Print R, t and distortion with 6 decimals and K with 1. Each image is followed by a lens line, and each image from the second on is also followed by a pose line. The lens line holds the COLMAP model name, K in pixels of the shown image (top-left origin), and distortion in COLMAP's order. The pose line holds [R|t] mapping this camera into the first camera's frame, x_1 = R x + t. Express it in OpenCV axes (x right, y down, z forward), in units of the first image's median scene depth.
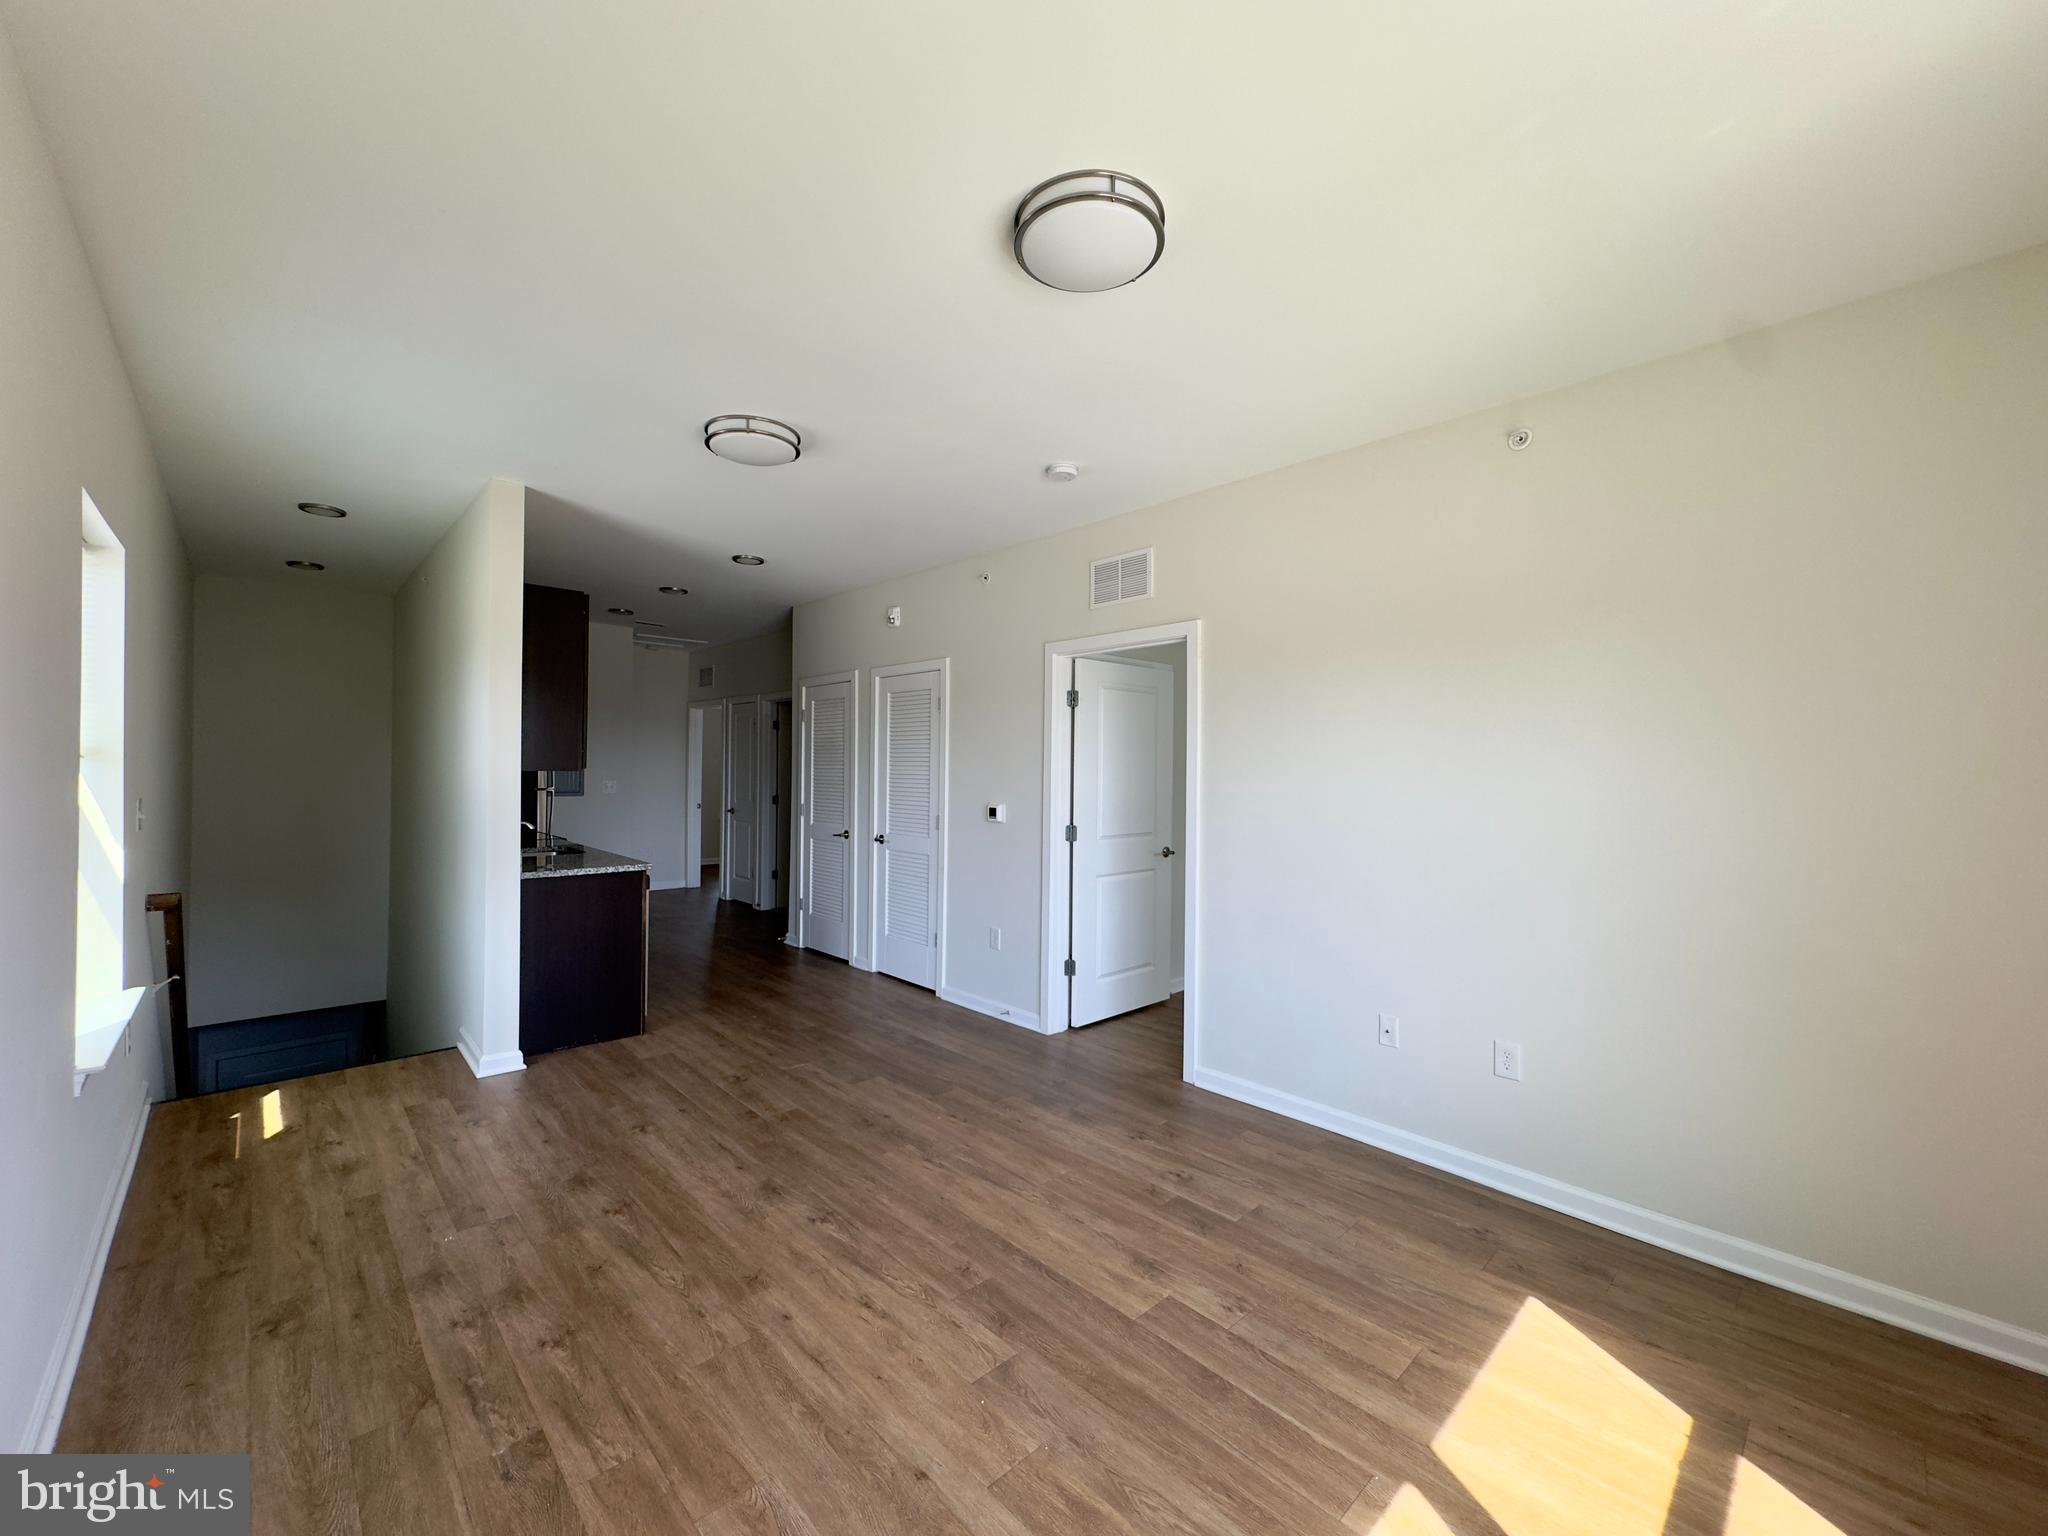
lens RADIAL K [[809.2, 0, 1024.0], [0, 809.2, 768.0], [0, 0, 1]] dist [0.000268, -0.000155]
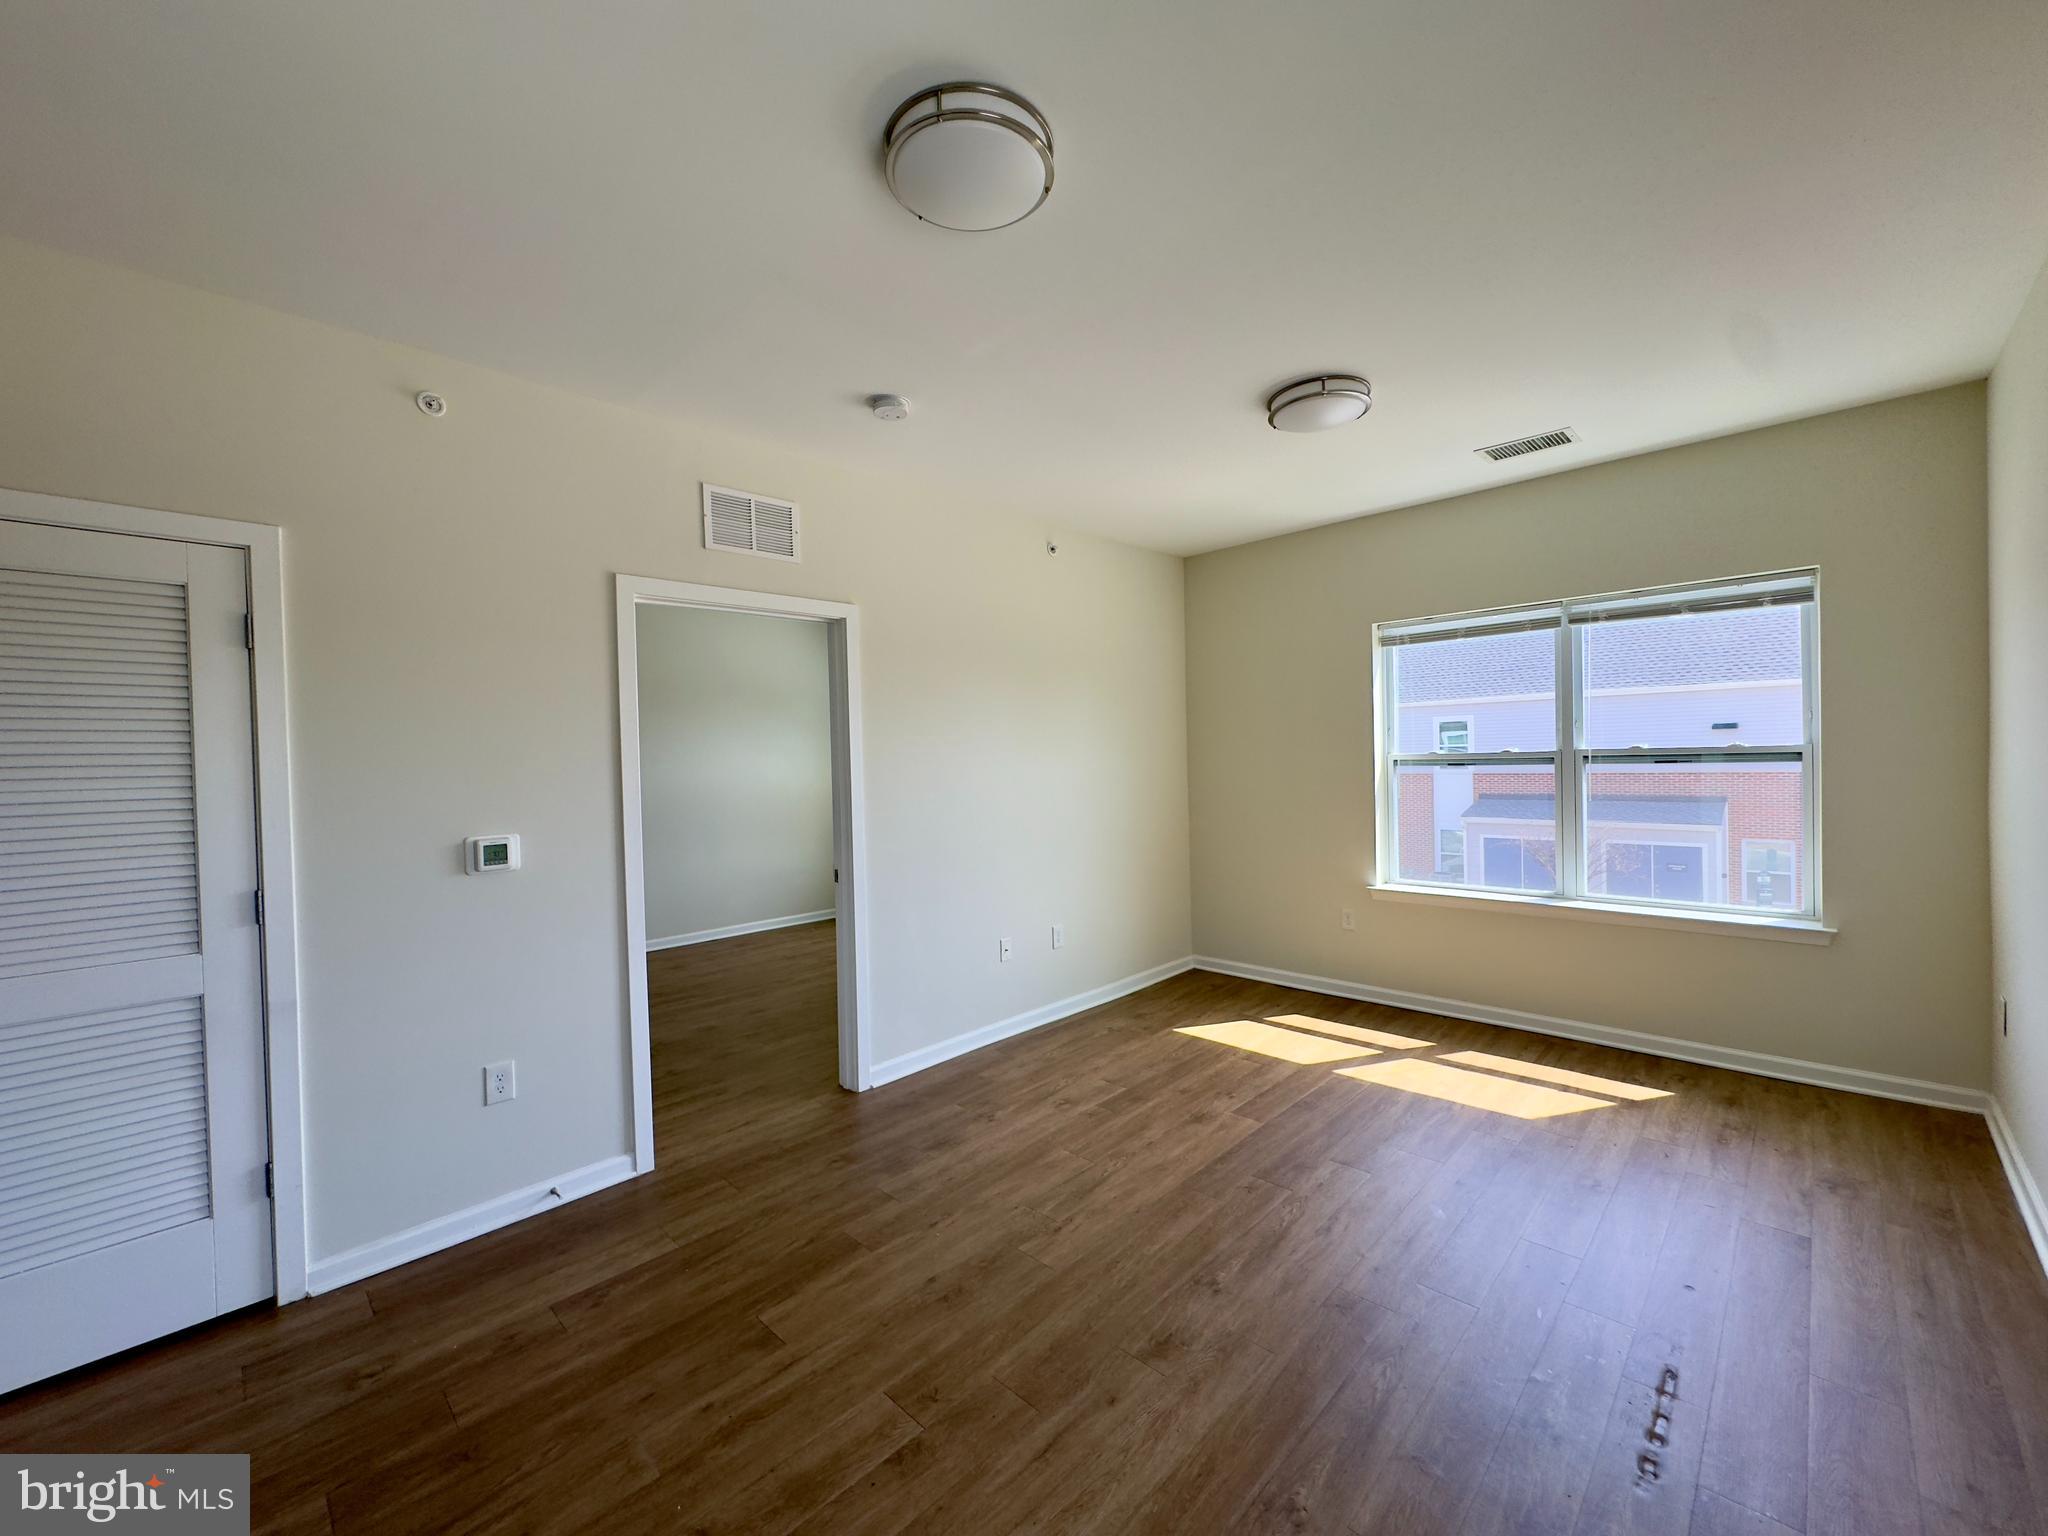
lens RADIAL K [[809.2, 0, 1024.0], [0, 809.2, 768.0], [0, 0, 1]] dist [0.000268, -0.000155]
pose [[-0.034264, -0.021545, 0.999181, -0.982469], [0.022488, 0.999498, 0.022323, -0.010371], [-0.999160, 0.023235, -0.033763, 1.099196]]
